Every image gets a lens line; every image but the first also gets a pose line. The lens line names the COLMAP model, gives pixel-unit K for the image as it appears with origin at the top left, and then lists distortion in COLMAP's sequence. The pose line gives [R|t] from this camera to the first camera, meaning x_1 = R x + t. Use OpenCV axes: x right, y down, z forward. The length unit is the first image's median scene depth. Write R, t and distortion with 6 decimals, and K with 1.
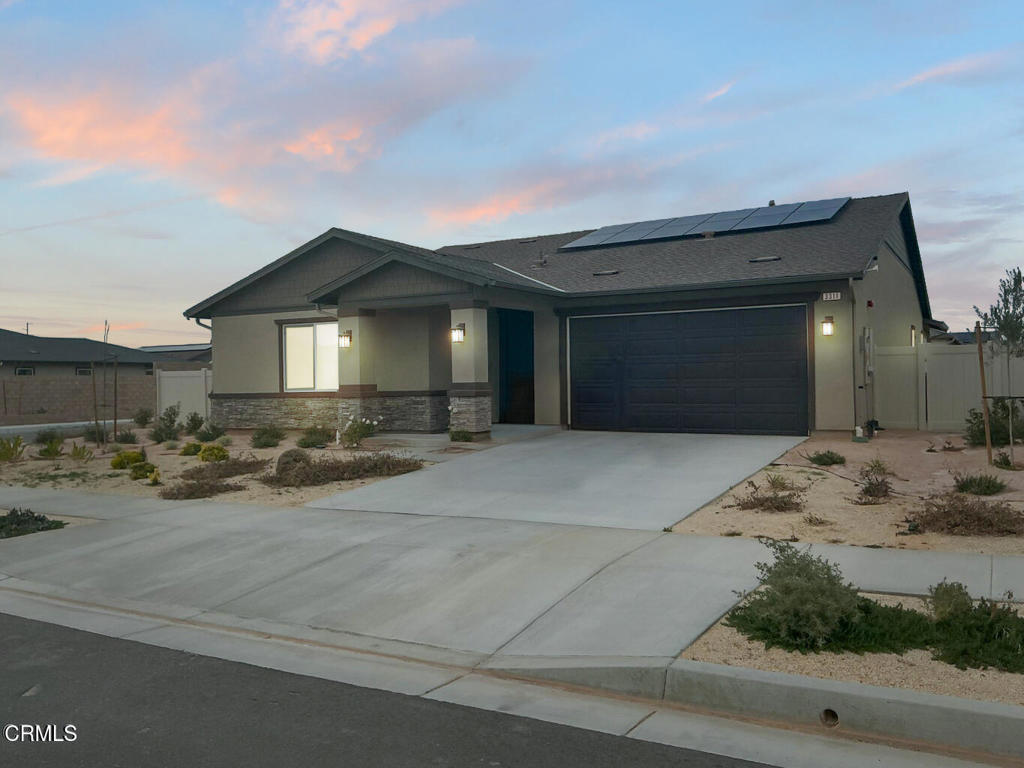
lens RADIAL K [[846.6, 0, 514.4], [0, 846.6, 385.5], [0, 0, 1]] dist [0.127912, -0.261987]
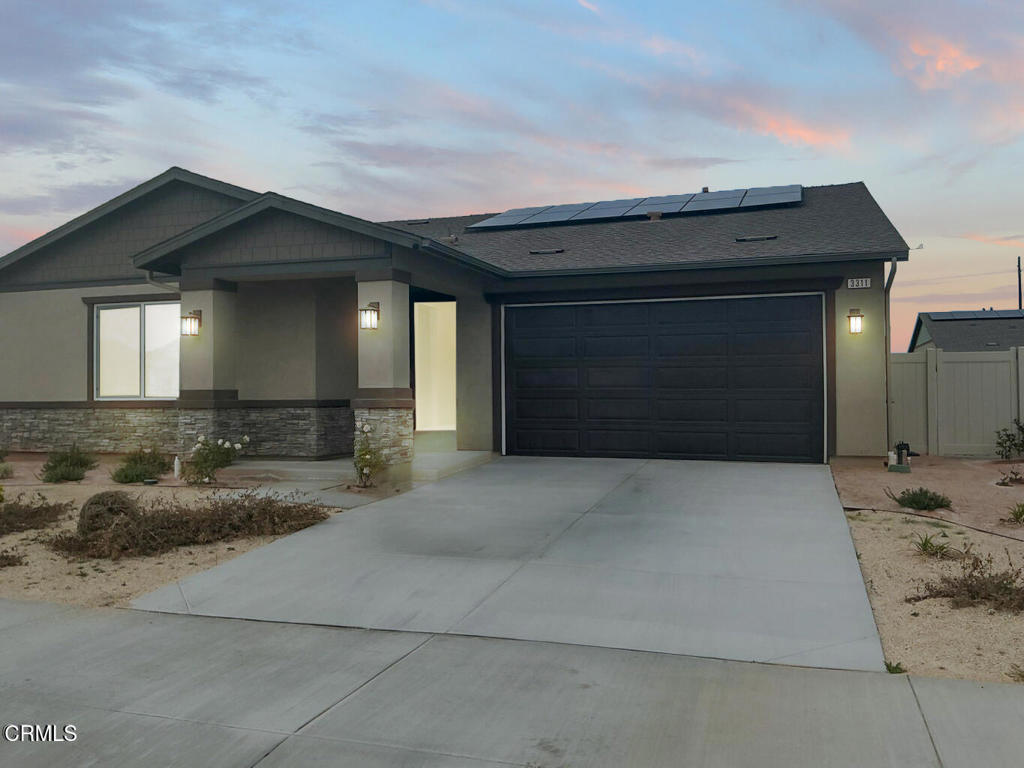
lens RADIAL K [[846.6, 0, 514.4], [0, 846.6, 385.5], [0, 0, 1]] dist [0.127912, -0.261987]
pose [[0.981988, 0.014294, 0.188402, -0.075508], [-0.010646, 0.999736, -0.020364, 0.007091], [-0.188643, 0.017992, 0.981881, 0.283119]]
